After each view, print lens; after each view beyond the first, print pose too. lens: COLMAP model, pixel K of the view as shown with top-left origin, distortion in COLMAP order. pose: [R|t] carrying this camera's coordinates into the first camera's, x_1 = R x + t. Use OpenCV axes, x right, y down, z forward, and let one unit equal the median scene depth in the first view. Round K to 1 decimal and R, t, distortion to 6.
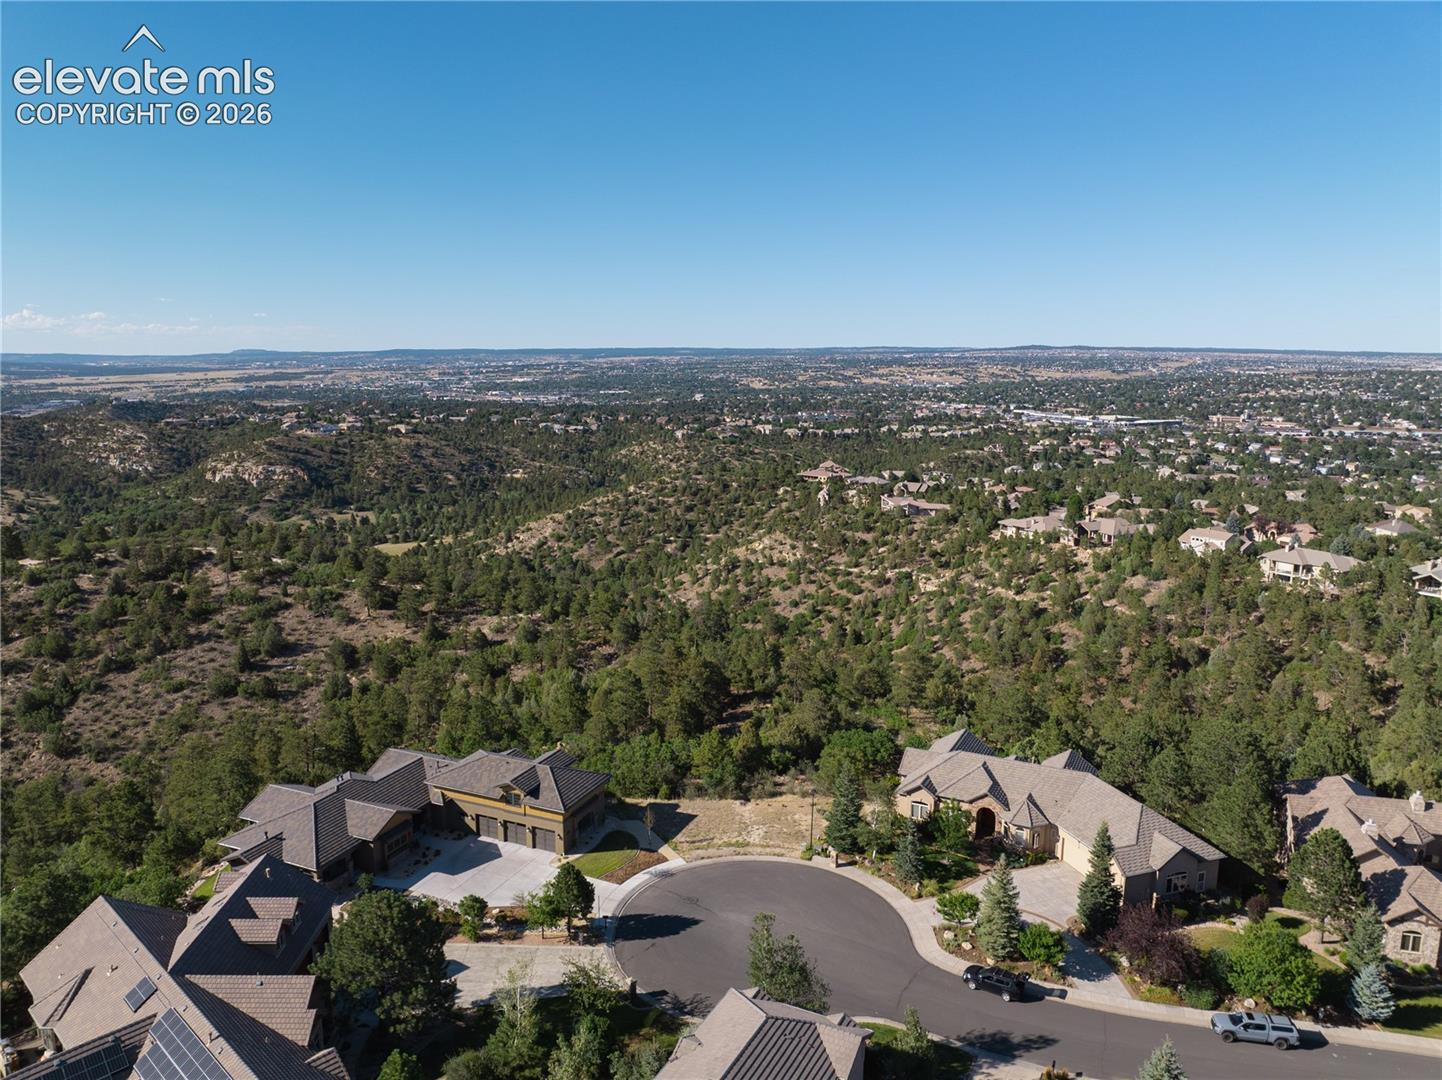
lens RADIAL K [[1020.6, 0, 721.0], [0, 1020.6, 540.0], [0, 0, 1]] dist [-0.003226, -0.038026]
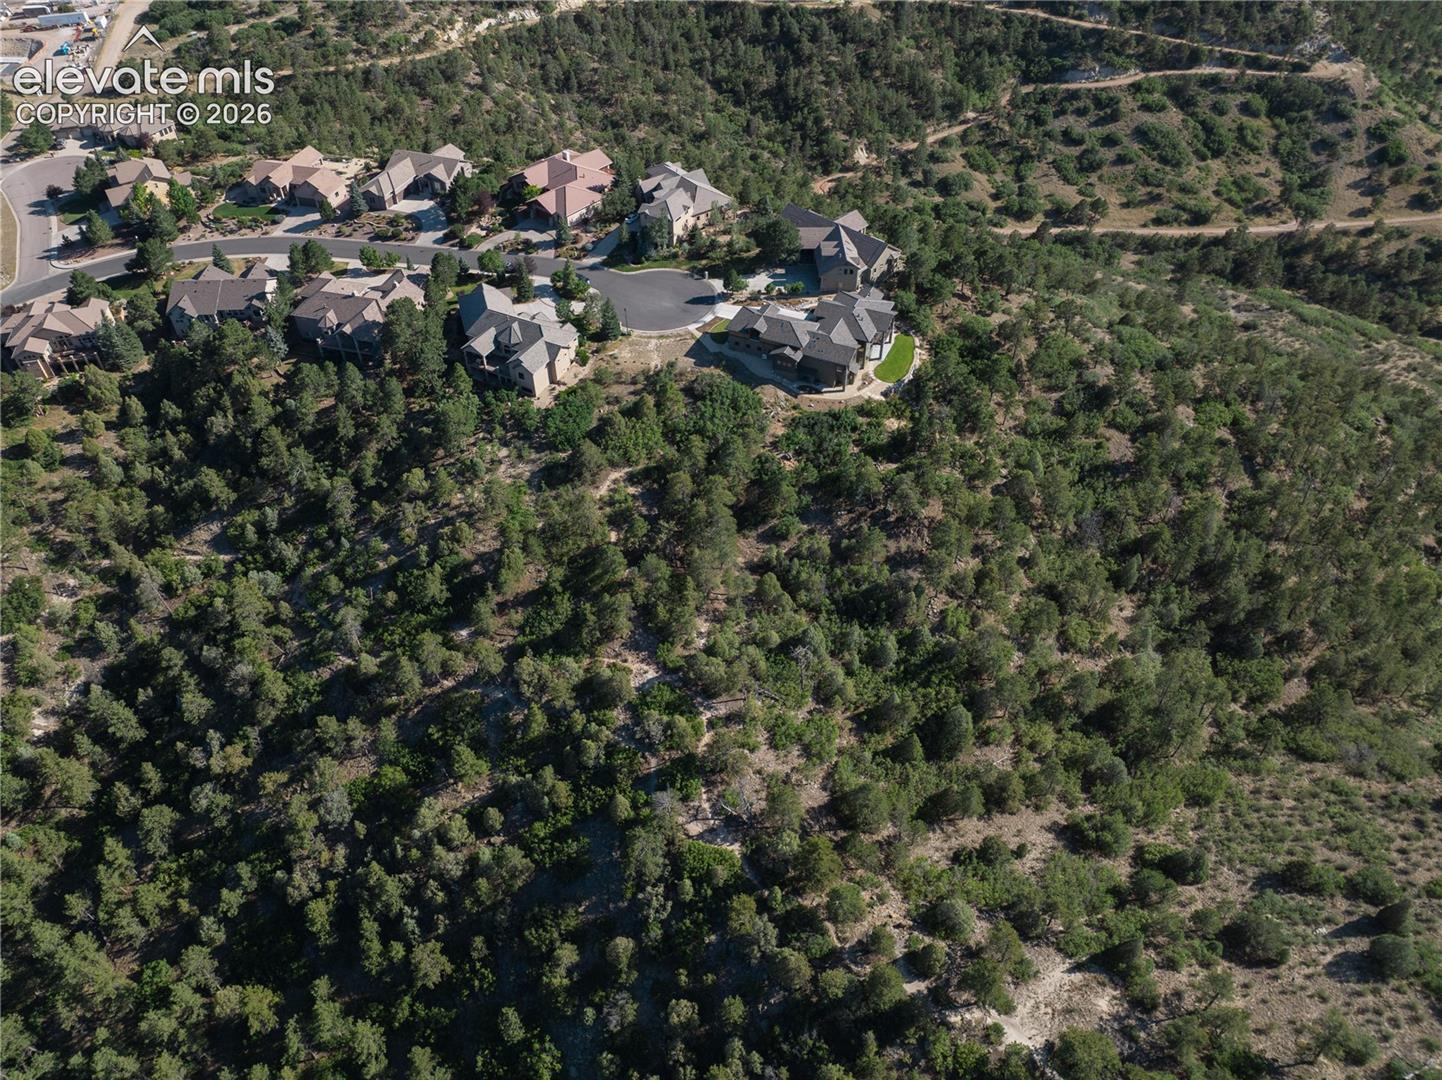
lens RADIAL K [[1012.5, 0, 721.0], [0, 1012.5, 540.0], [0, 0, 1]] dist [-0.033326, -0.005795]
pose [[-0.999879, -0.002261, 0.015401, -0.038151], [0.011097, 0.590332, 0.807084, -0.314310], [-0.010916, 0.807158, -0.590235, 0.717553]]
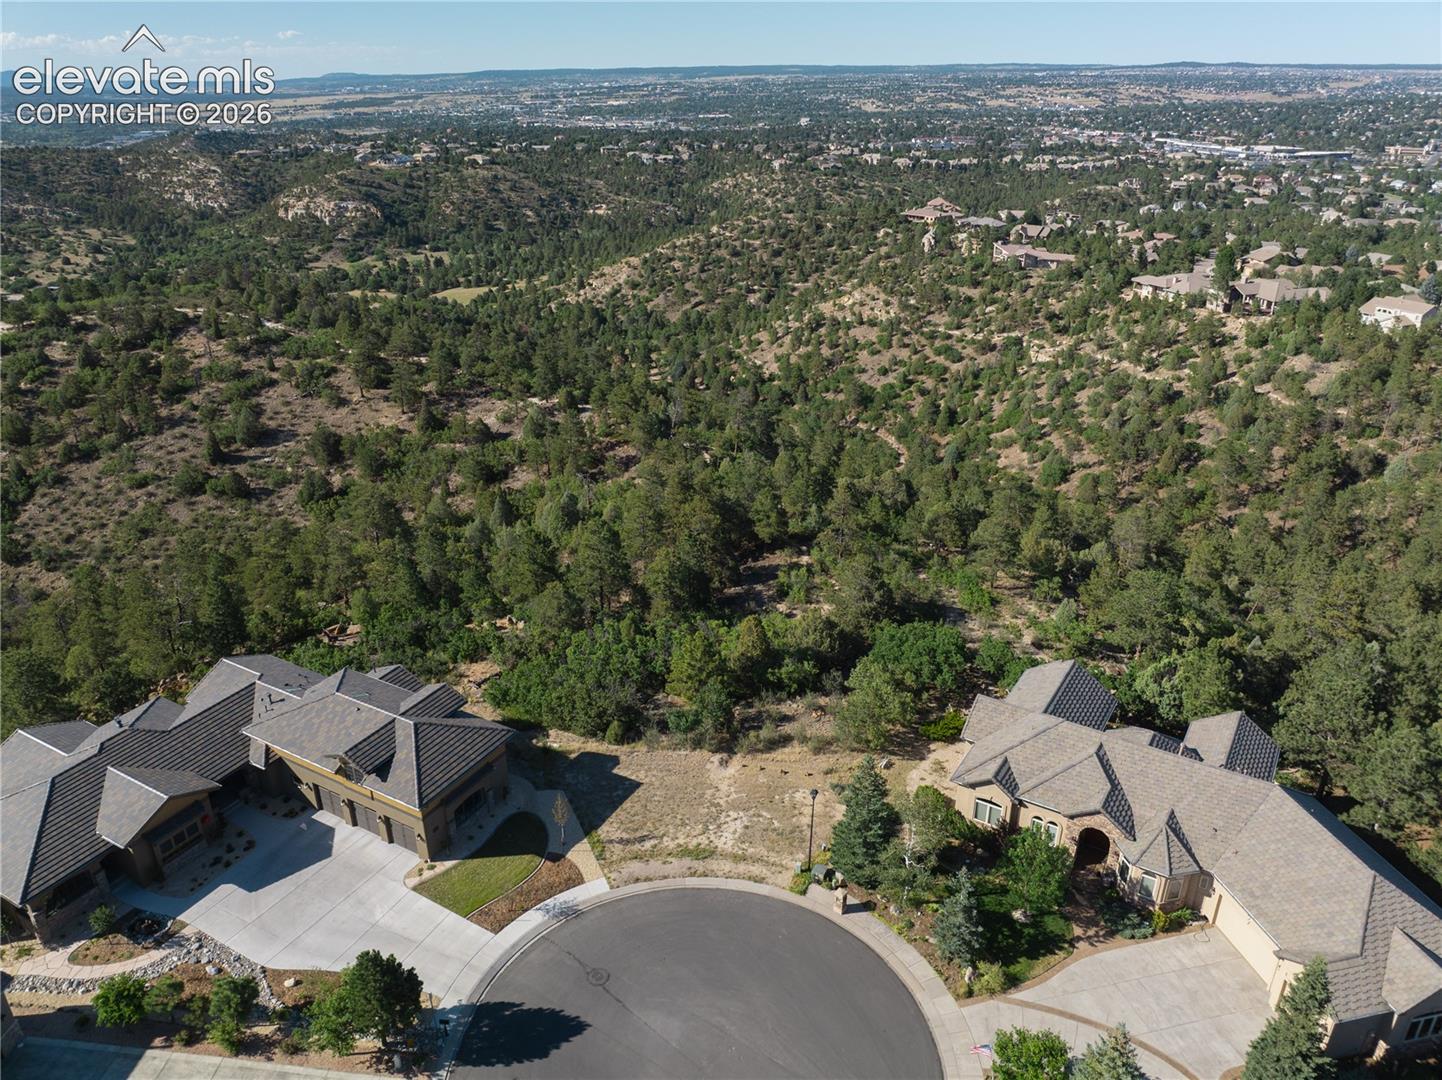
lens RADIAL K [[1022.4, 0, 721.0], [0, 1022.4, 540.0], [0, 0, 1]] dist [-0.029306, -0.008592]
pose [[0.994910, 0.034666, -0.094621, 0.024284], [-0.010088, 0.968511, 0.248767, -0.015869], [0.100265, -0.246546, 0.963930, 0.119892]]
